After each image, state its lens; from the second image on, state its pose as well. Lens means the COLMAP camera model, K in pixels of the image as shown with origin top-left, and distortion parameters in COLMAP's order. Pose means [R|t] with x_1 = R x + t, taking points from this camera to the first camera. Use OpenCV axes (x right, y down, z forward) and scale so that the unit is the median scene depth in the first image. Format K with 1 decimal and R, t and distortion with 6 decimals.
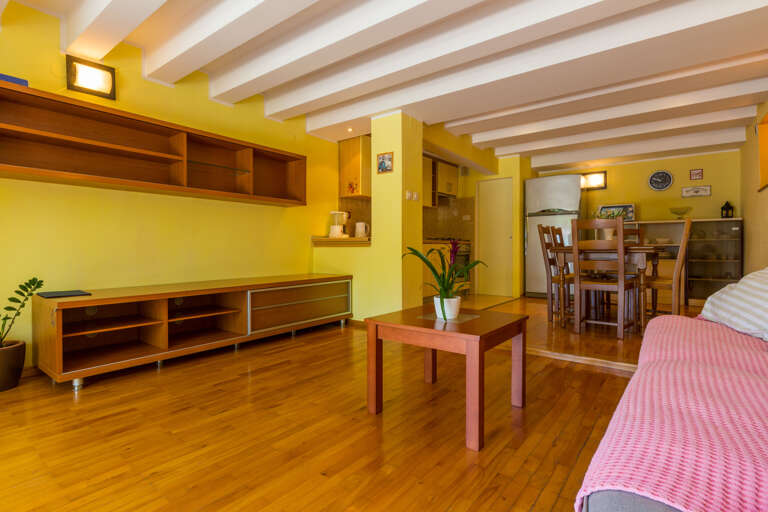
lens RADIAL K [[390.2, 0, 384.8], [0, 390.2, 246.0], [0, 0, 1]] dist [-0.000852, 0.000059]
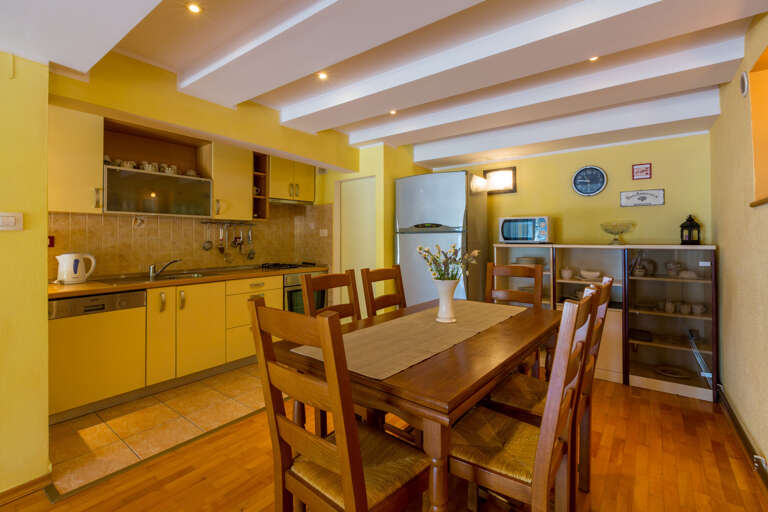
lens RADIAL K [[357.5, 0, 383.7], [0, 357.5, 231.6], [0, 0, 1]] dist [-0.000307, -0.000180]
pose [[0.999954, -0.002717, 0.009172, 0.356324], [0.002838, 0.999909, -0.013216, -0.075295], [-0.009135, 0.013241, 0.999871, 0.403569]]
